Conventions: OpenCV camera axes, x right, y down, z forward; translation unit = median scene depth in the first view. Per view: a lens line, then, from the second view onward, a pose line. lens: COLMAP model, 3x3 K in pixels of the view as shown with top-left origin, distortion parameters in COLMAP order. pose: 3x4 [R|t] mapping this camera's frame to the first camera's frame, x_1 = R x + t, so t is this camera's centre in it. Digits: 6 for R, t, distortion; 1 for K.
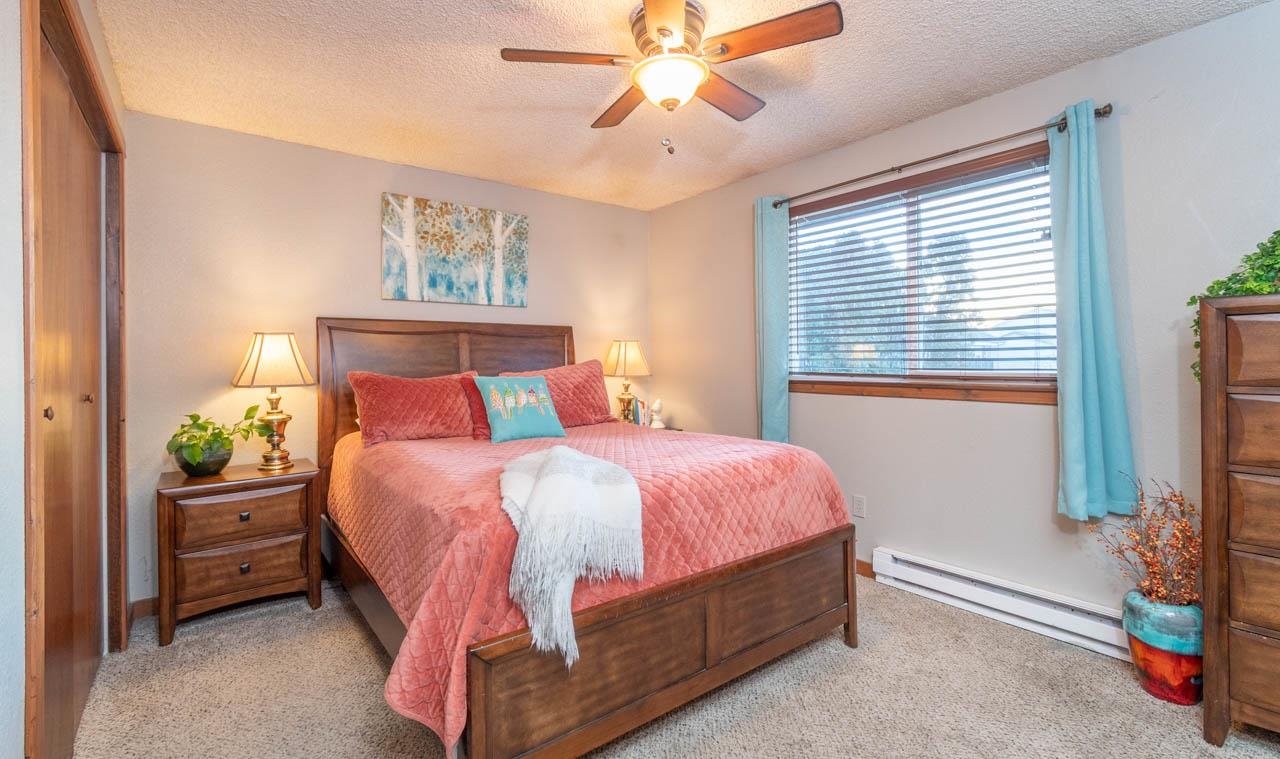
lens RADIAL K [[556.5, 0, 638.5], [0, 556.5, 369.9], [0, 0, 1]] dist [-0.000858, -0.000043]
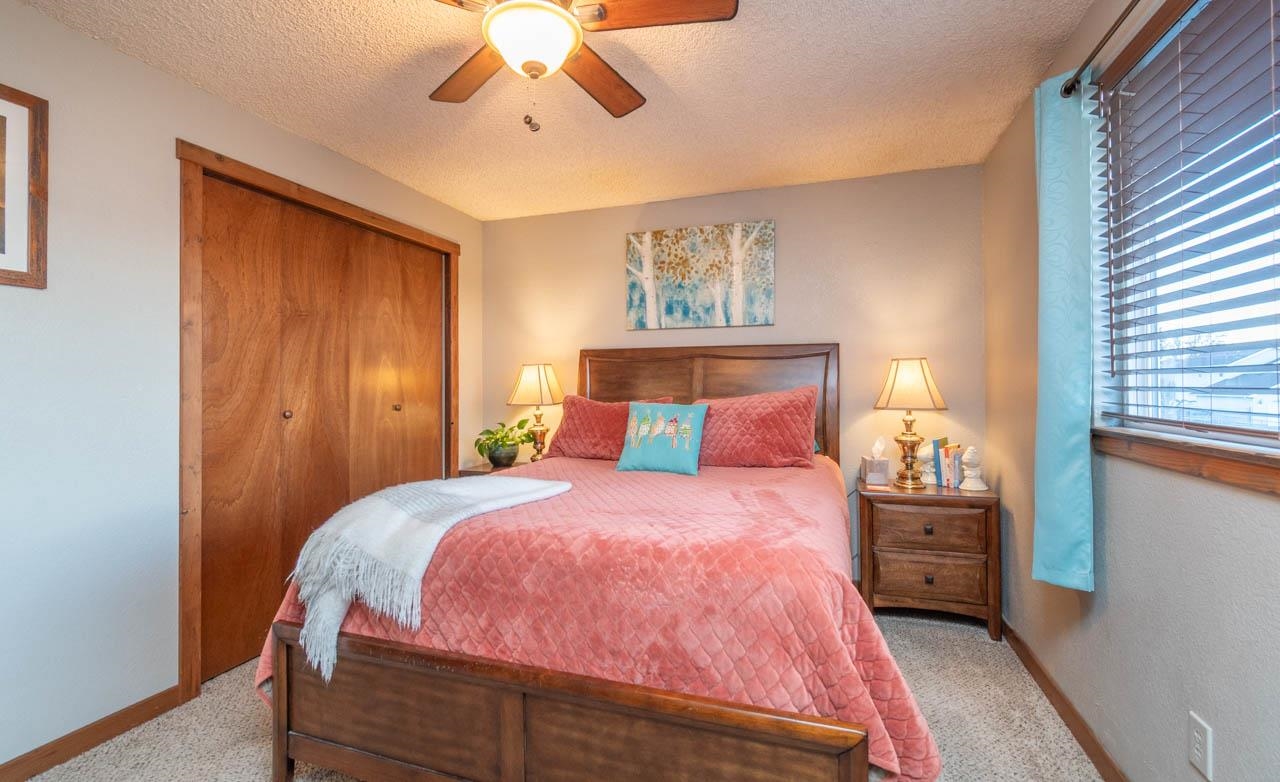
lens RADIAL K [[559.8, 0, 640.0], [0, 559.8, 391.0], [0, 0, 1]] dist [0.001480, 0.000082]
pose [[0.549466, 0.013895, -0.835400, 0.461222], [-0.017002, 0.999841, 0.005448, -0.011852], [0.835343, 0.011210, 0.549615, 0.386825]]
